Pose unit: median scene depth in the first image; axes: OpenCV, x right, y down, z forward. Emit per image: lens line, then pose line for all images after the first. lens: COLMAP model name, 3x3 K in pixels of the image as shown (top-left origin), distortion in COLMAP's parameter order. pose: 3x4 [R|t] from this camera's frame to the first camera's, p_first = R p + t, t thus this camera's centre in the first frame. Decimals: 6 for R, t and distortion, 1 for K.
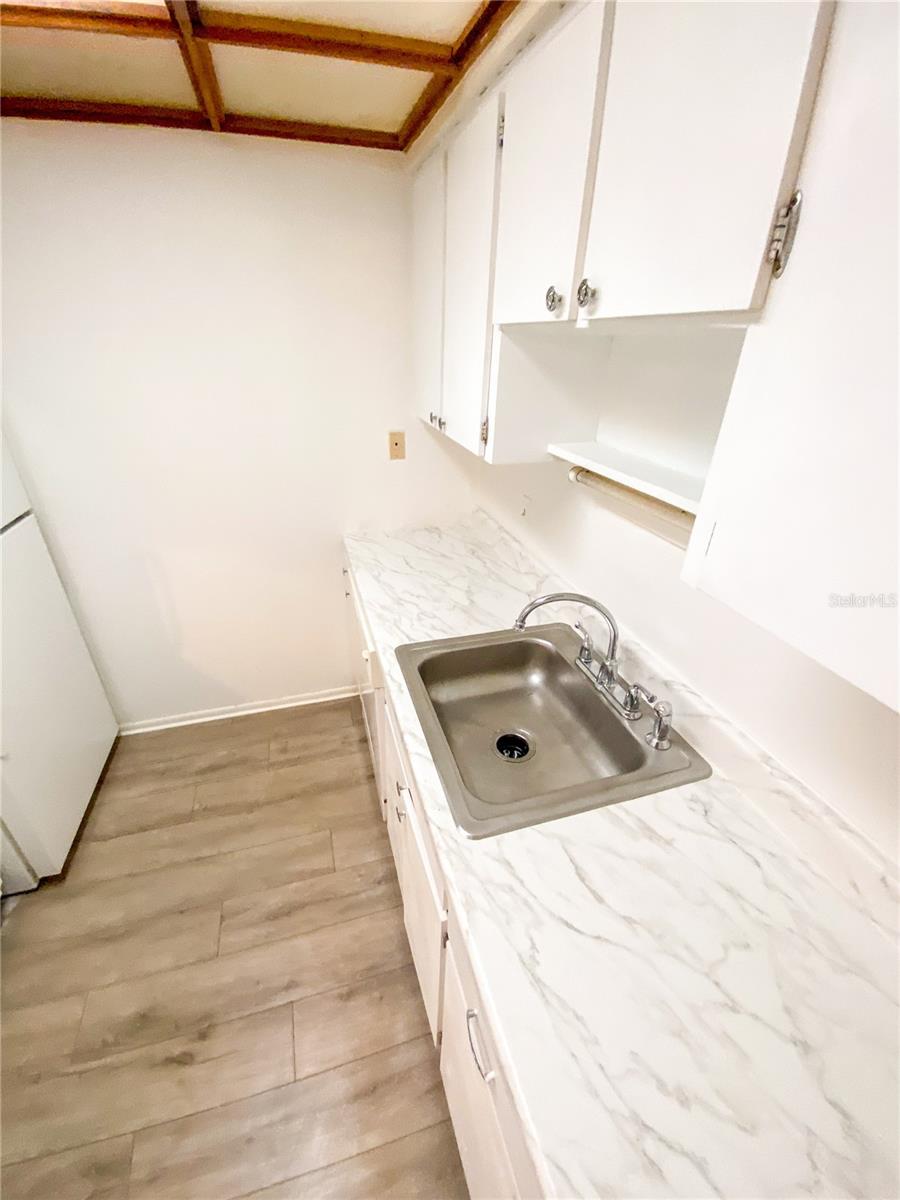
lens RADIAL K [[485.0, 0, 451.6], [0, 485.0, 592.8], [0, 0, 1]] dist [0.021313, -0.019963]
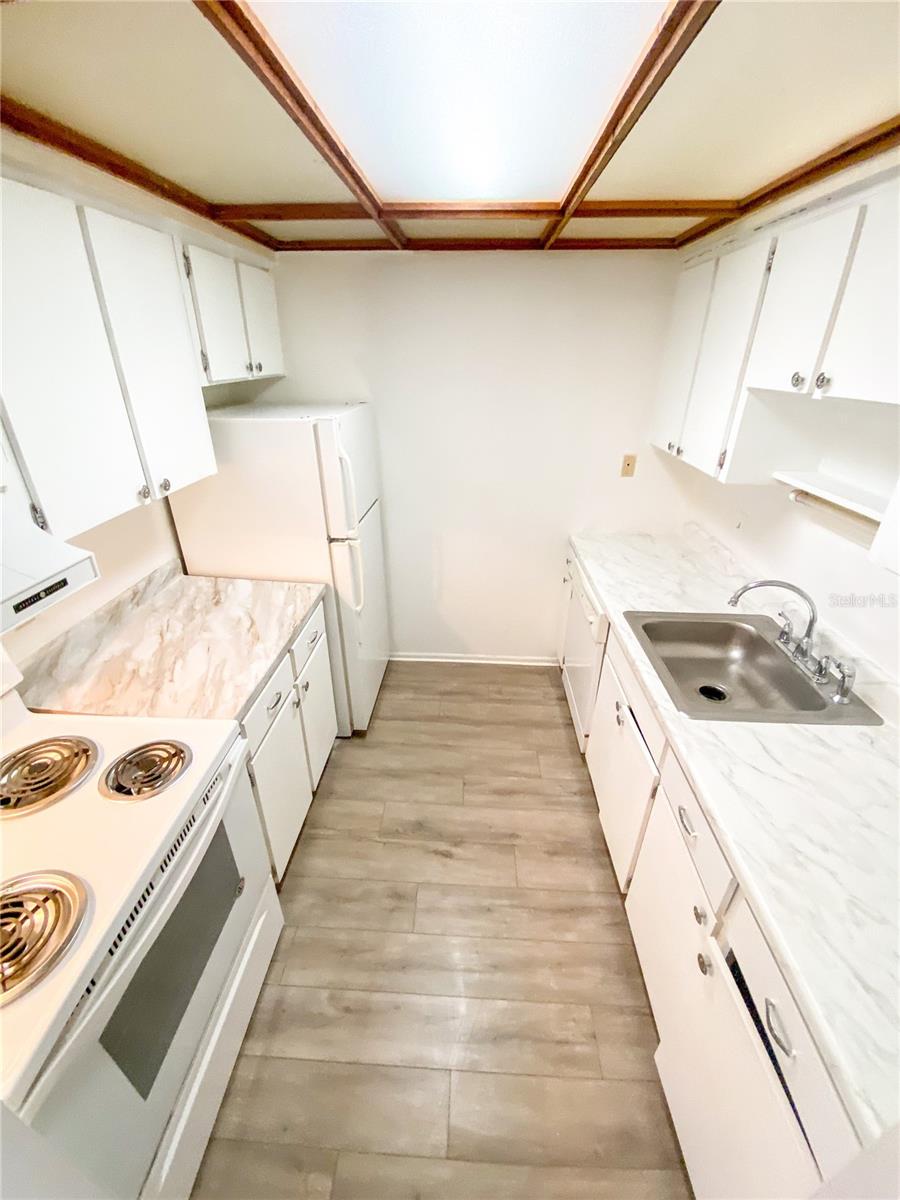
lens RADIAL K [[485.0, 0, 451.6], [0, 485.0, 592.8], [0, 0, 1]] dist [0.021313, -0.019963]
pose [[0.938694, 0.134187, -0.317566, -0.137249], [-0.142872, 0.989733, -0.004105, 0.129717], [0.313755, 0.049225, 0.948227, -0.445355]]
